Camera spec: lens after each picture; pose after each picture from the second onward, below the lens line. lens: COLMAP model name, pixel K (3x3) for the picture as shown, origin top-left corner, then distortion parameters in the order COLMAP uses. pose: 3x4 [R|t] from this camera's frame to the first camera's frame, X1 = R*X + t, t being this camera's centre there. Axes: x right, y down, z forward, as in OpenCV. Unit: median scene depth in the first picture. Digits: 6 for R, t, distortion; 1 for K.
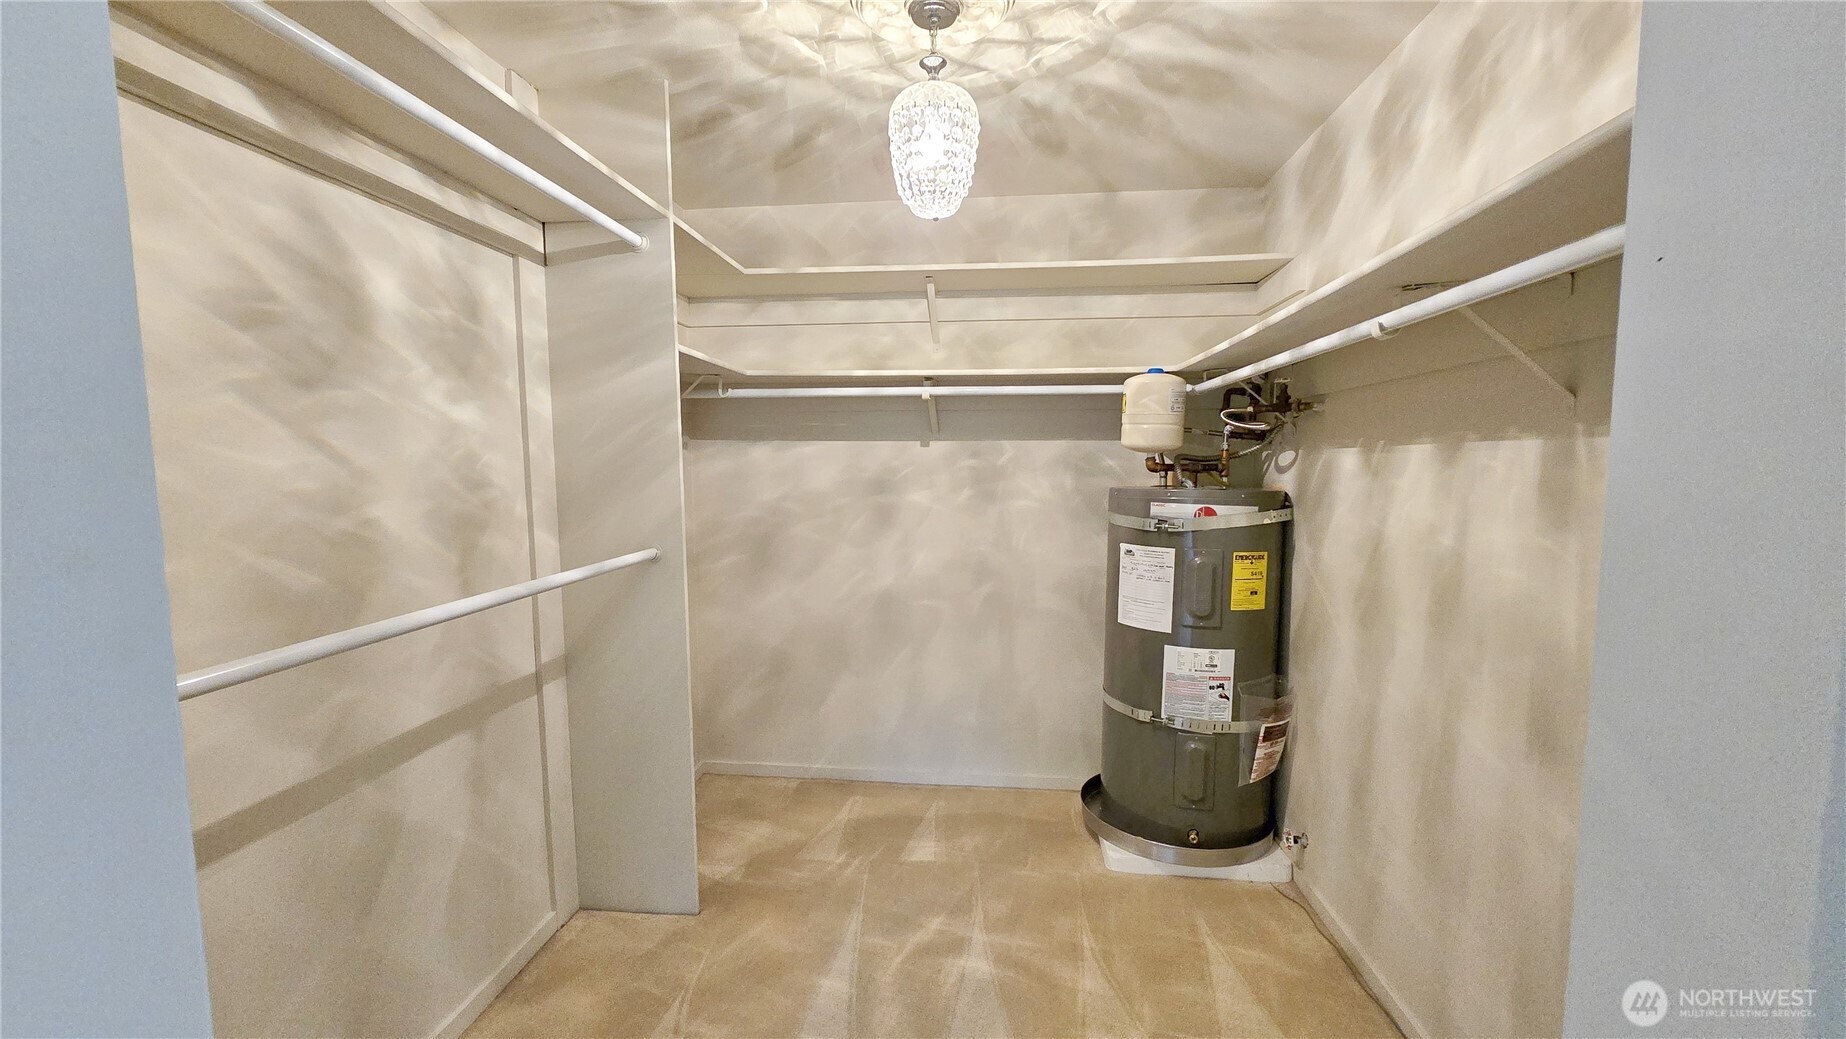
lens RADIAL K [[752.0, 0, 917.5], [0, 752.0, 530.3], [0, 0, 1]] dist [-0.002057, 0.000260]
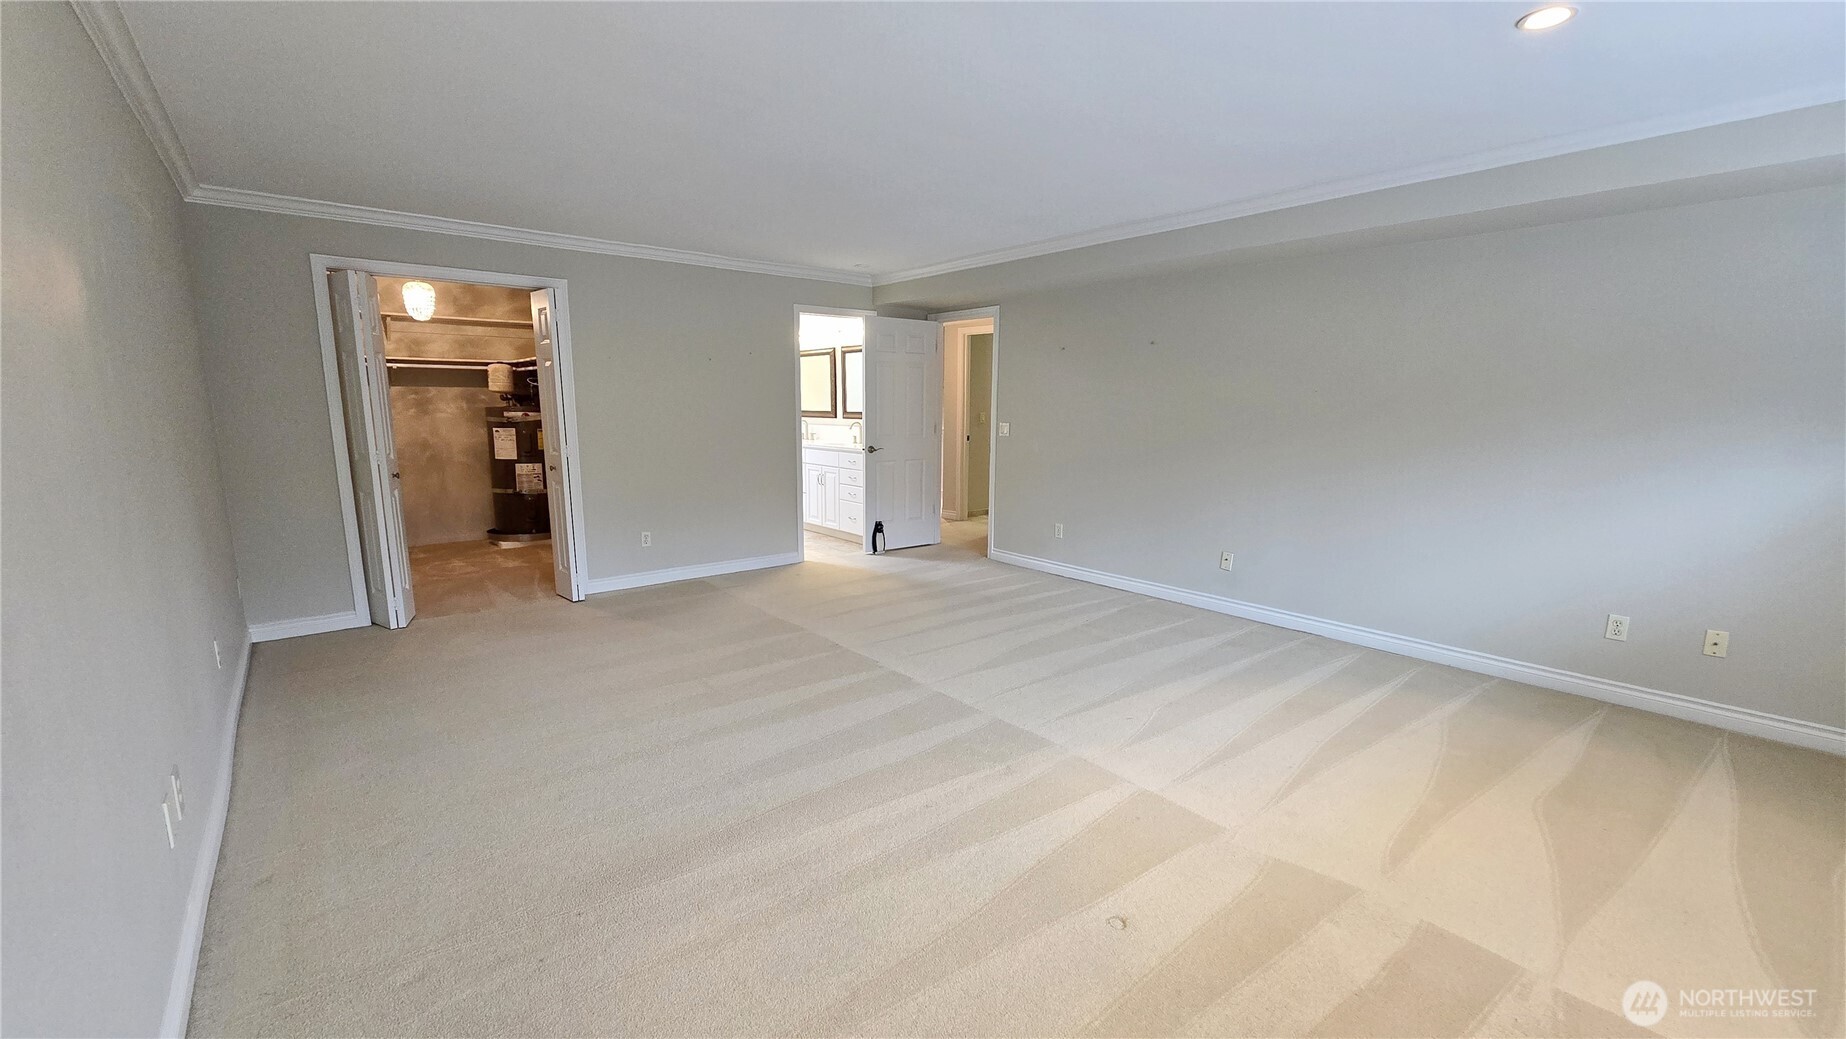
lens RADIAL K [[752.0, 0, 917.5], [0, 752.0, 530.3], [0, 0, 1]] dist [-0.002057, 0.000260]
pose [[0.691413, -0.106438, 0.714576, -0.595052], [0.068330, 0.994288, 0.081987, 0.251174], [-0.719221, -0.007860, 0.694737, -1.820688]]
